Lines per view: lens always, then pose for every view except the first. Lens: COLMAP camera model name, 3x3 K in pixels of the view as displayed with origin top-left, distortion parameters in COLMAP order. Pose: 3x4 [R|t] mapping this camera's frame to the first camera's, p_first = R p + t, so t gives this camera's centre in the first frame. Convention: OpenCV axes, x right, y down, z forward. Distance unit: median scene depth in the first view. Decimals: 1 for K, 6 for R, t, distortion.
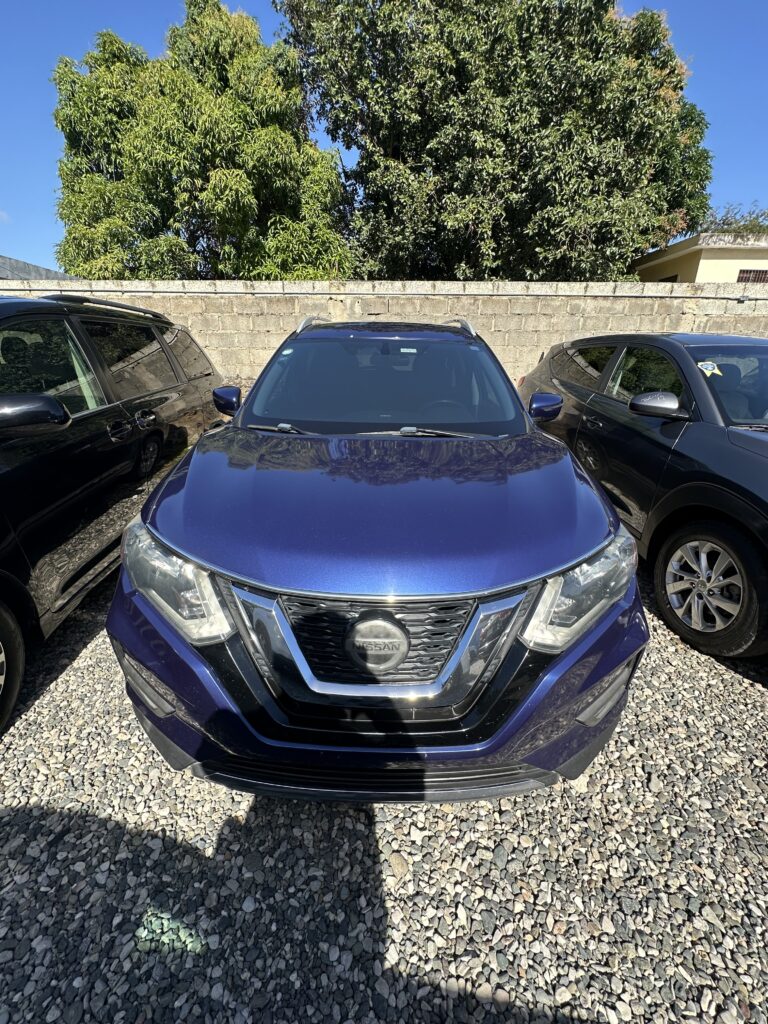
lens RADIAL K [[409.3, 0, 384.0], [0, 409.3, 512.0], [0, 0, 1]] dist [0.000222, 0.000613]
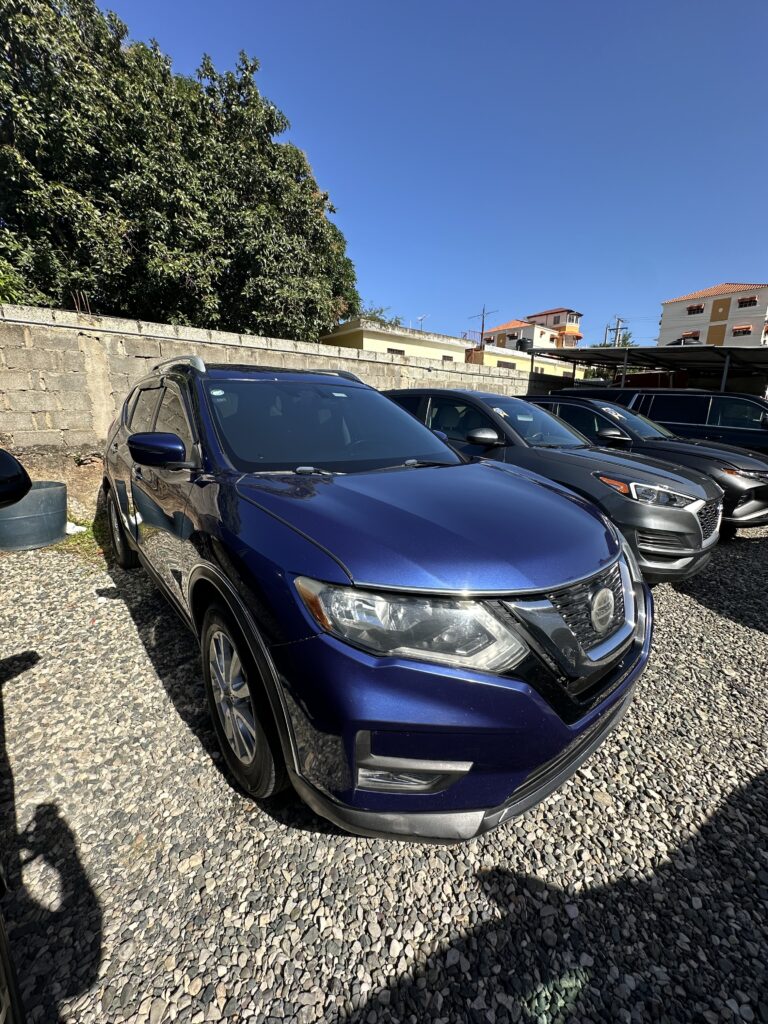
lens RADIAL K [[419.1, 0, 384.0], [0, 419.1, 512.0], [0, 0, 1]] dist [-0.001009, 0.000273]
pose [[0.752870, -0.152301, 0.640306, -0.159462], [0.230476, 0.972266, -0.039734, -0.008991], [-0.616496, 0.177490, 0.767092, 0.042664]]
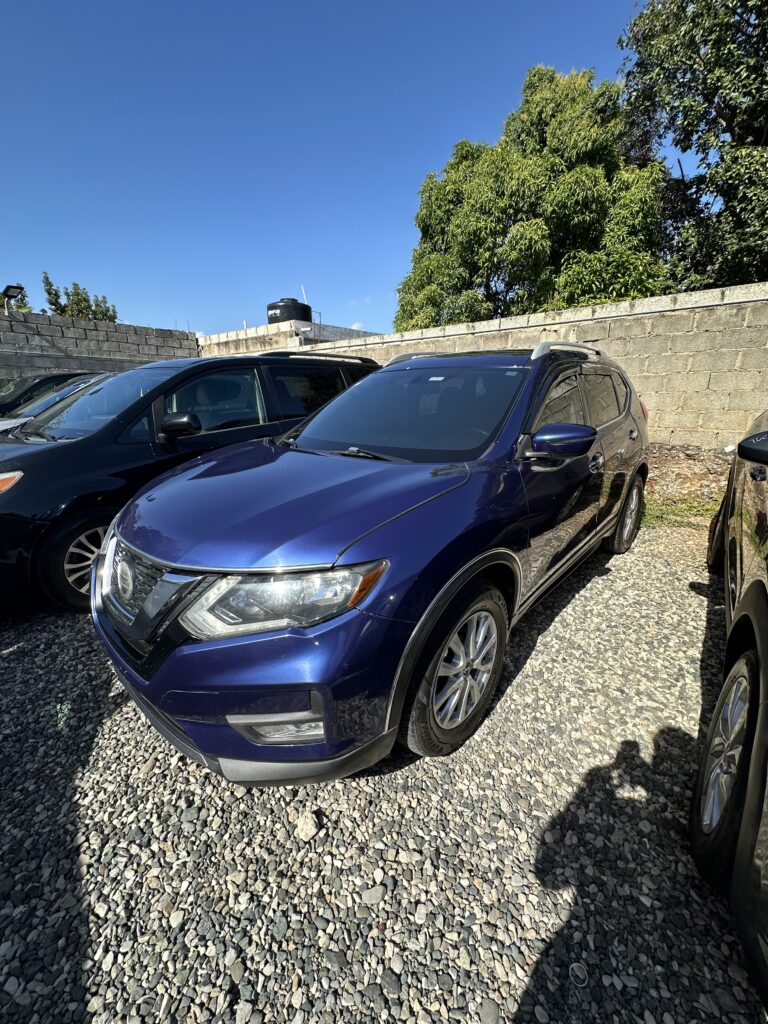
lens RADIAL K [[409.3, 0, 384.0], [0, 409.3, 512.0], [0, 0, 1]] dist [0.000222, 0.000613]
pose [[0.750340, 0.170512, -0.638683, 0.169372], [-0.219349, 0.975642, 0.002776, -0.011981], [0.623599, 0.138012, 0.769465, 0.047068]]
